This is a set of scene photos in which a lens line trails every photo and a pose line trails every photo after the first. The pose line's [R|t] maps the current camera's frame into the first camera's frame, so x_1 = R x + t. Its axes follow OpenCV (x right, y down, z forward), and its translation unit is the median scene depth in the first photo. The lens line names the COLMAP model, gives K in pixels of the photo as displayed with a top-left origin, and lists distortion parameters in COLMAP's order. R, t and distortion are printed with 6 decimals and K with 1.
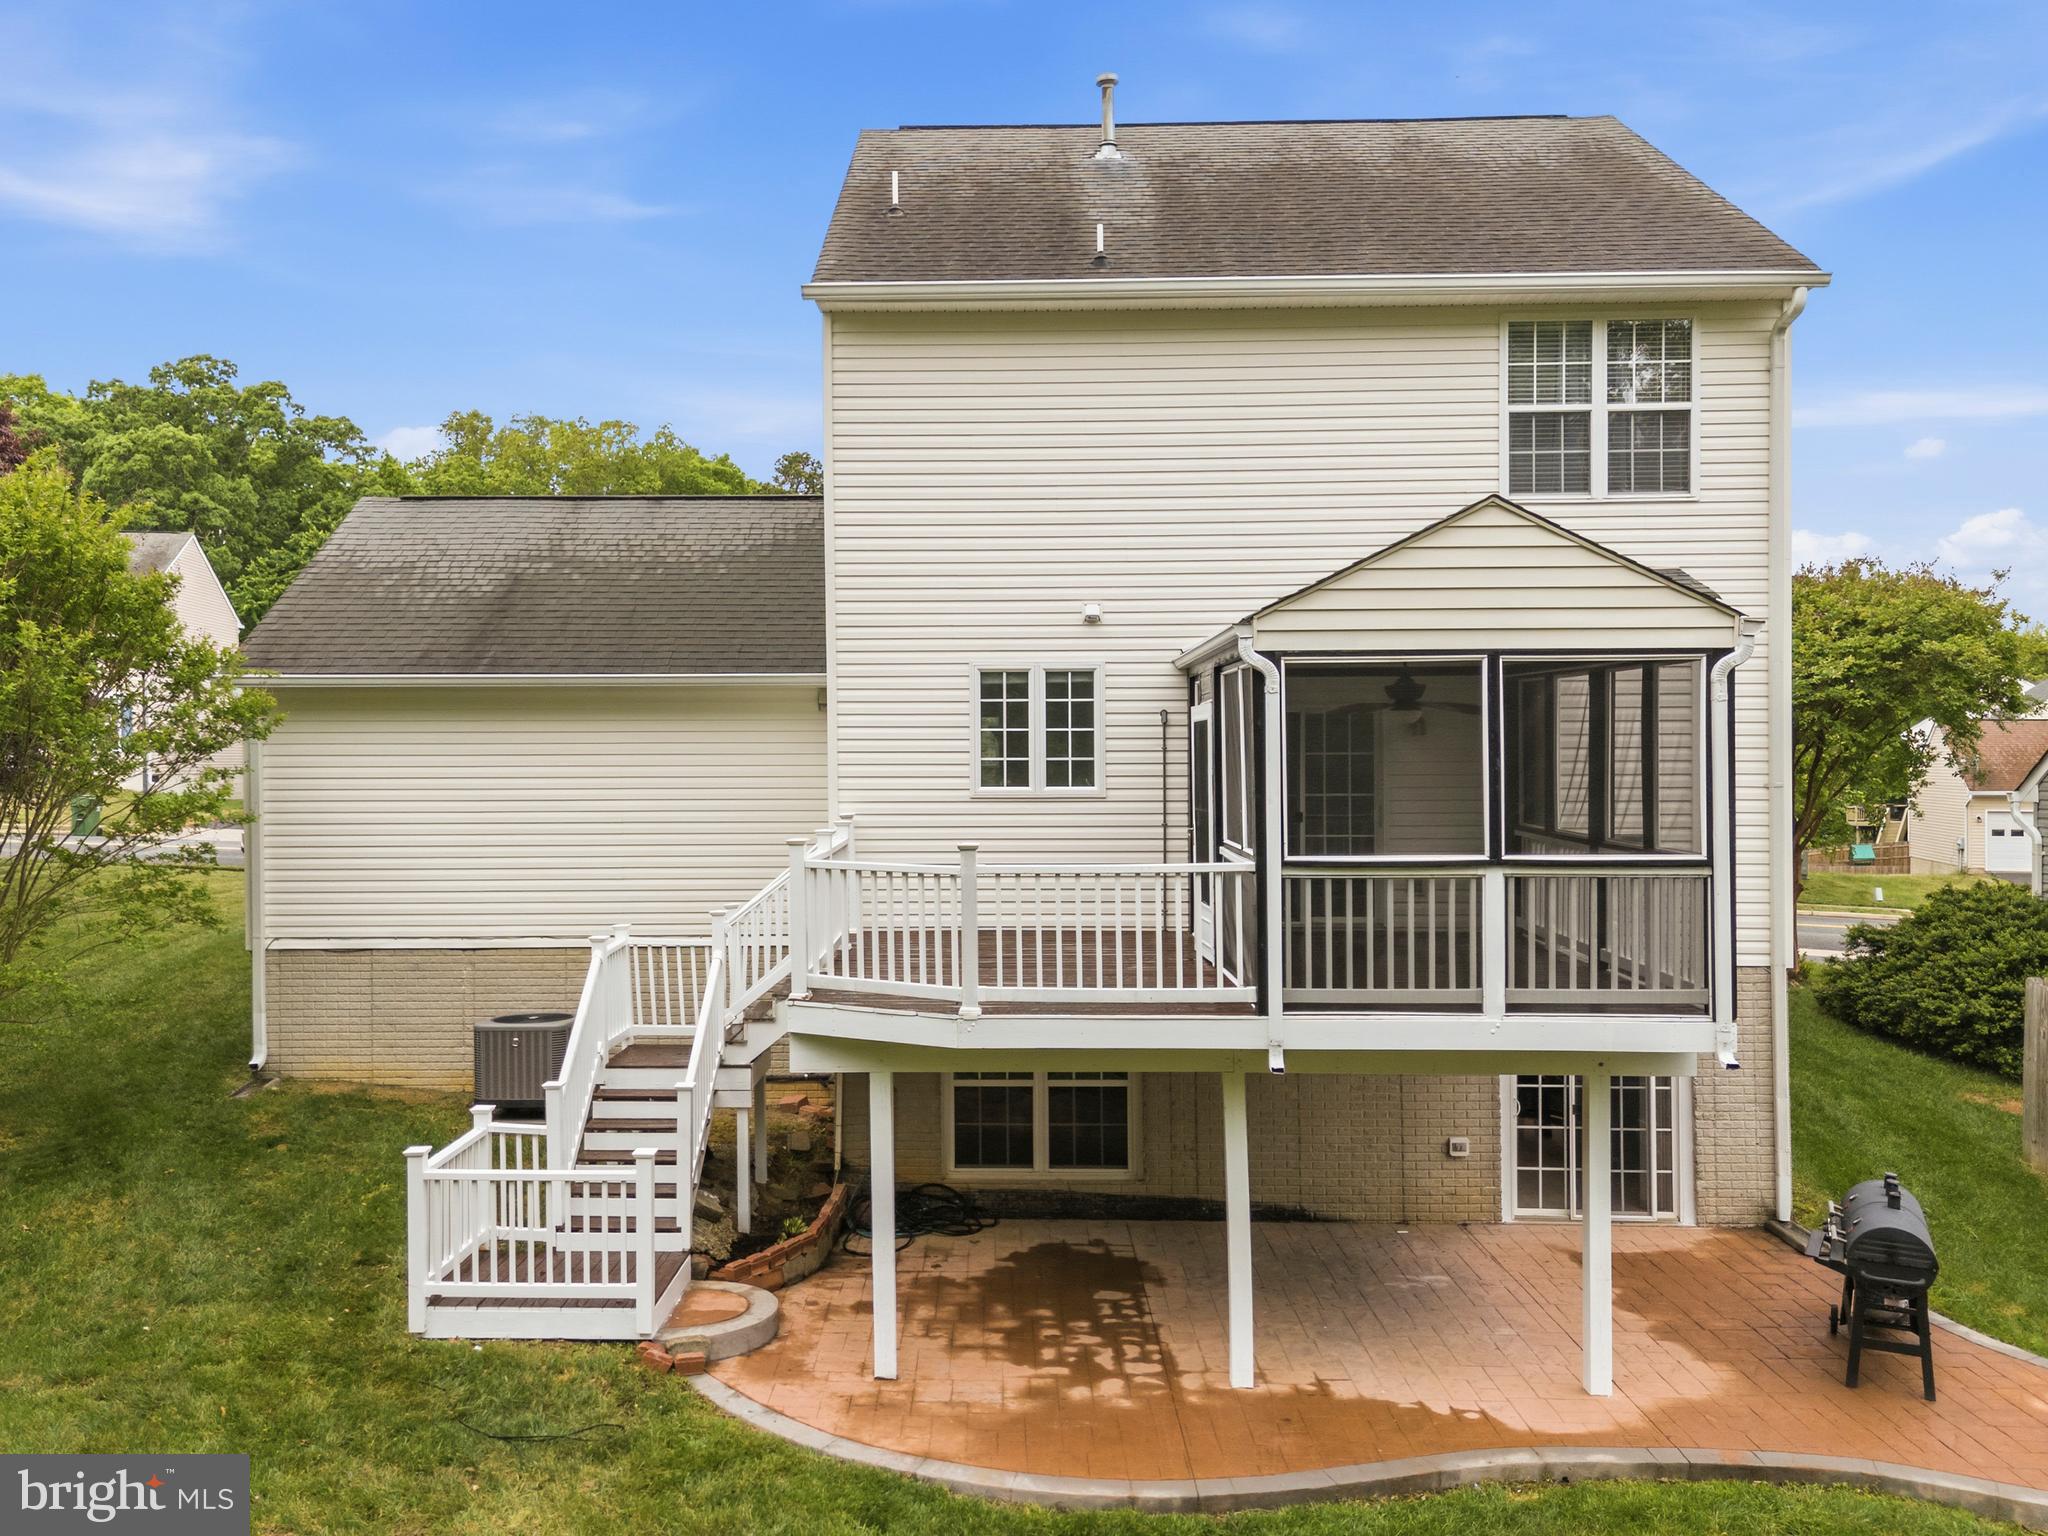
lens RADIAL K [[1584.6, 0, 979.3], [0, 1584.6, 781.9], [0, 0, 1]] dist [0.069824, -0.062805]
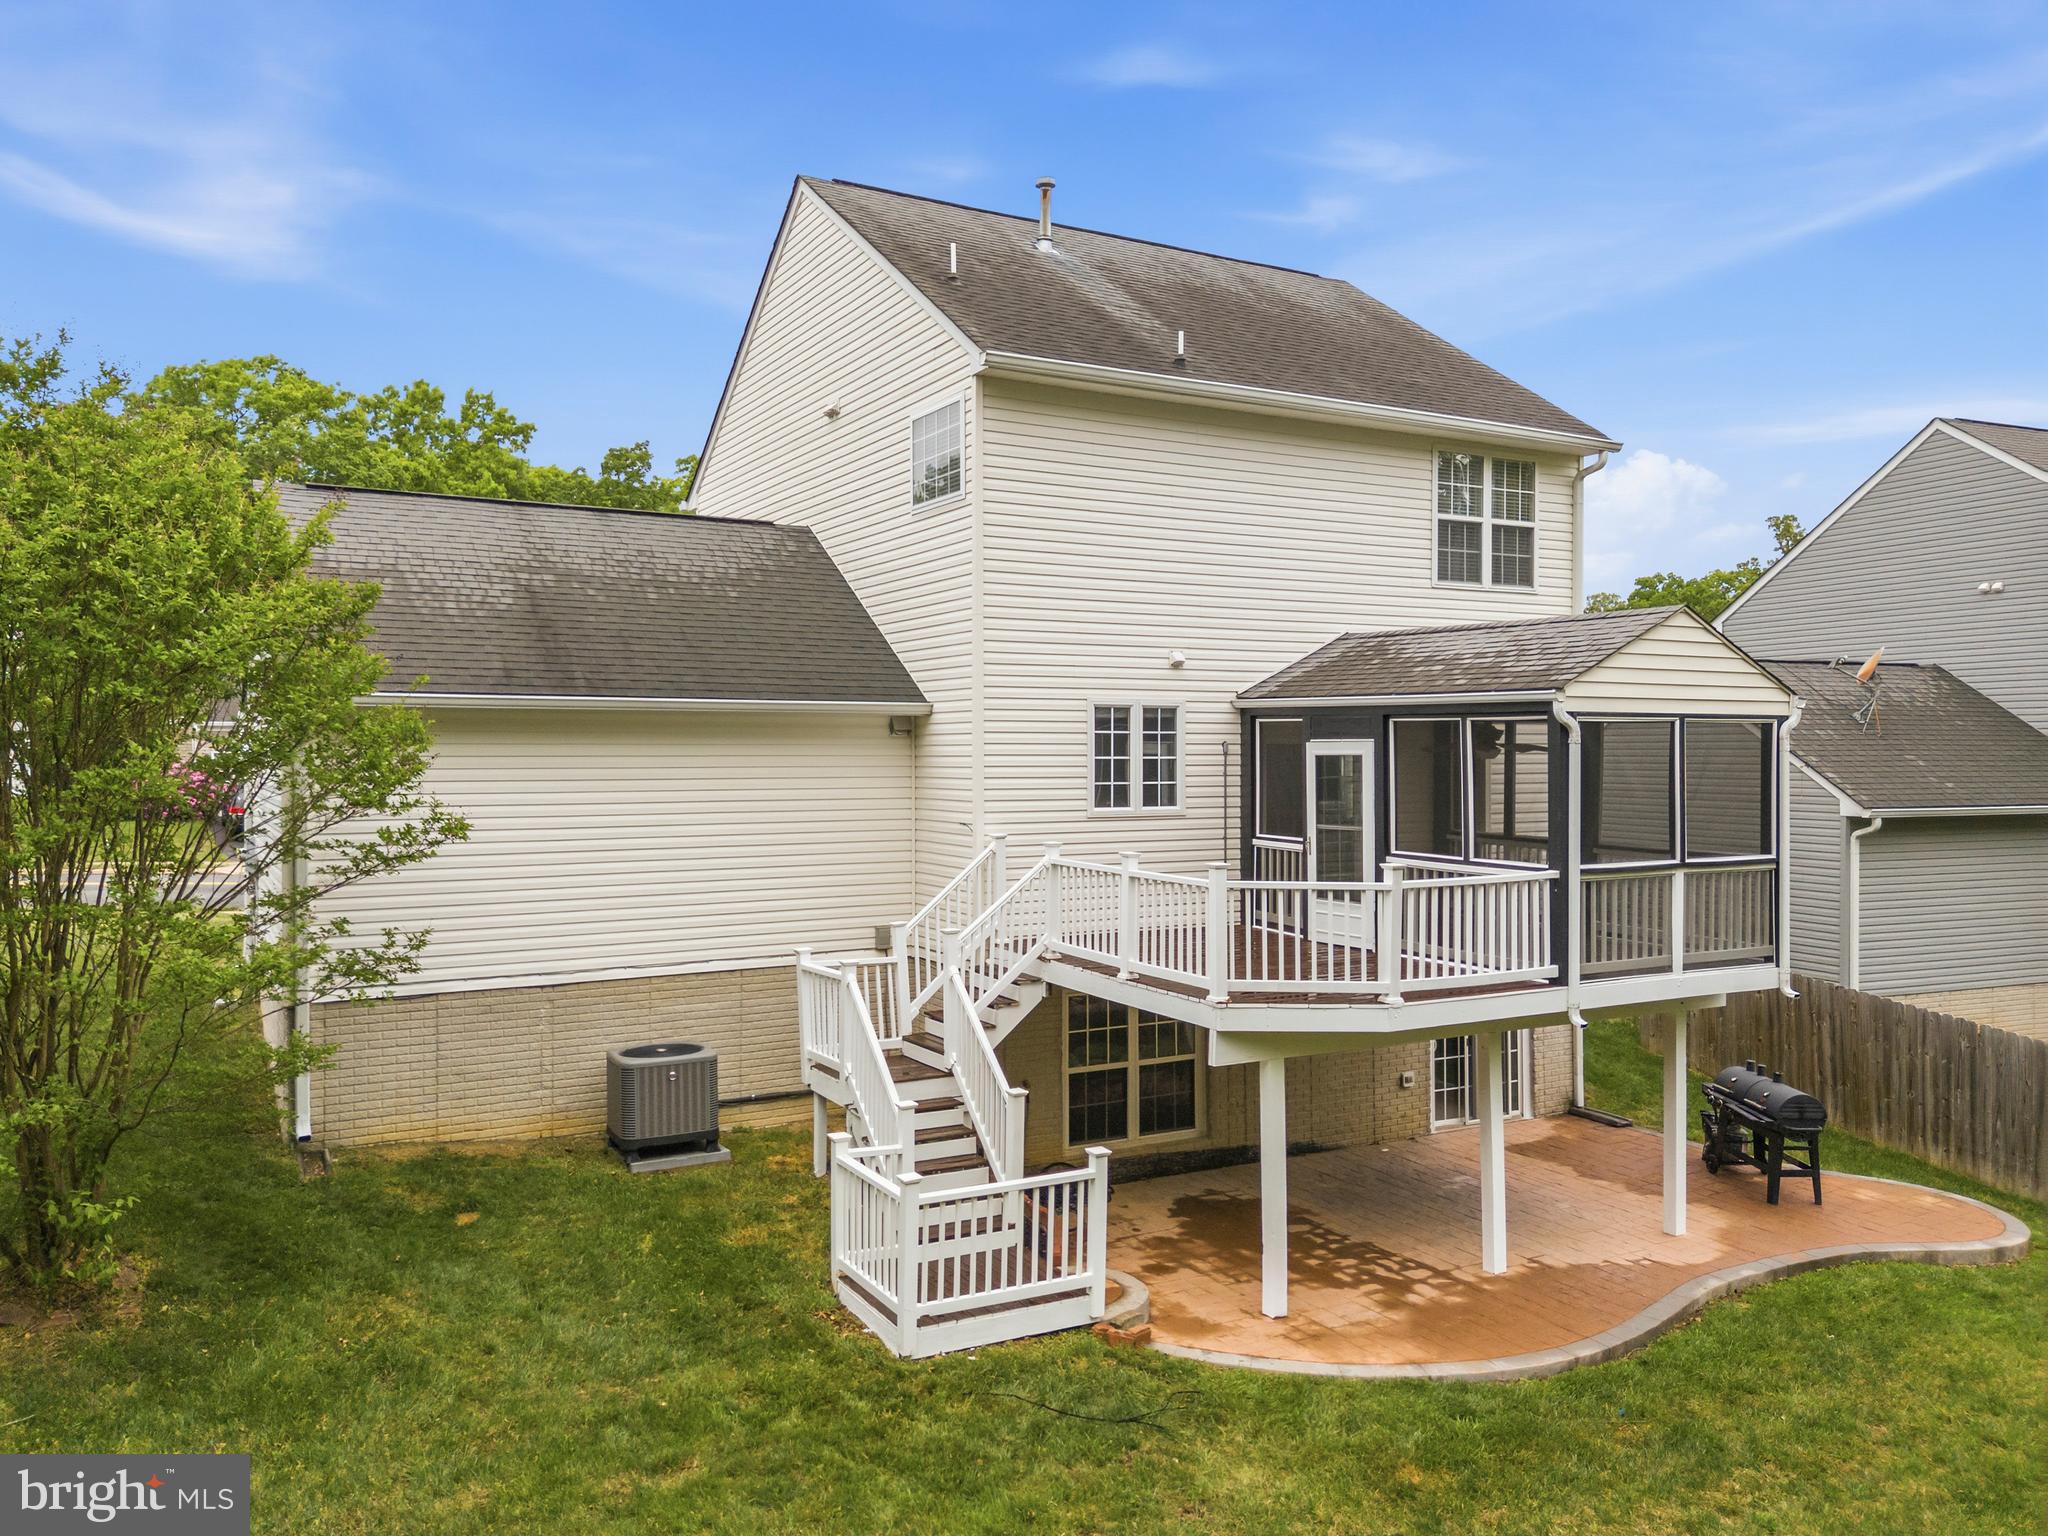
lens RADIAL K [[1508.6, 0, 1024.0], [0, 1508.6, 768.0], [0, 0, 1]] dist [0.047434, -0.000492]
pose [[0.863230, -0.002419, 0.504804, -0.596776], [0.004014, 0.999990, -0.002071, -0.023871], [-0.504794, 0.003814, 0.863231, 0.092764]]
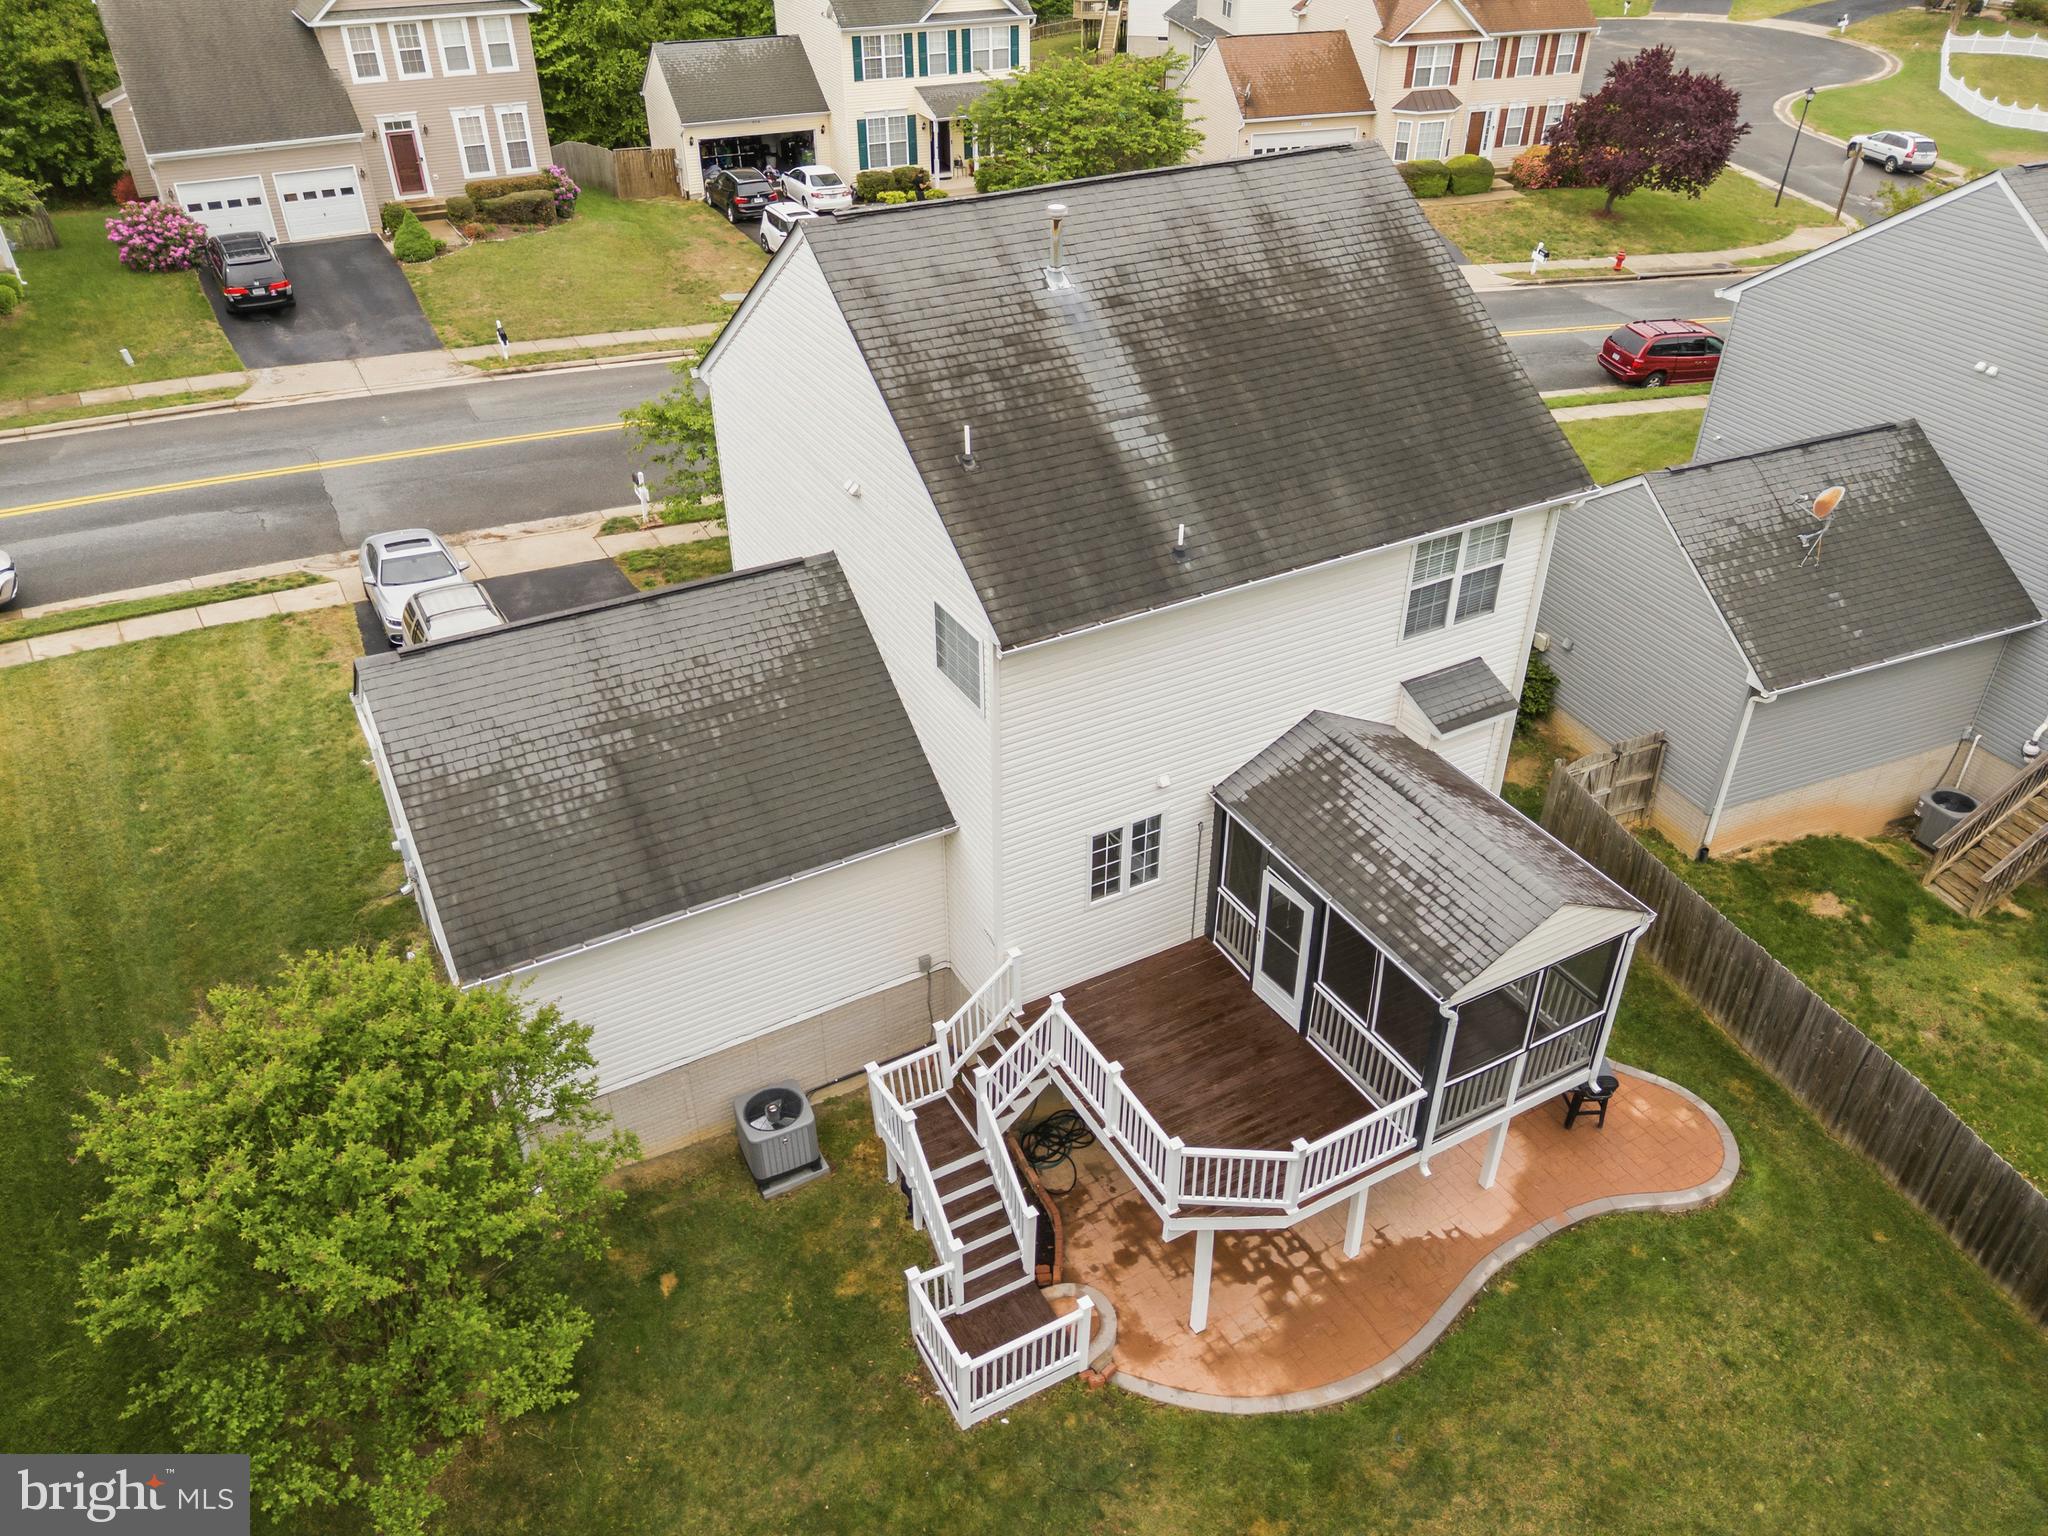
lens RADIAL K [[1513.6, 0, 1024.0], [0, 1513.6, 768.0], [0, 0, 1]] dist [0.042639, -0.004057]
pose [[0.863248, -0.279806, 0.420133, -0.596047], [0.005819, 0.837769, 0.545993, -0.850814], [-0.504747, -0.468883, 0.724831, 0.103664]]
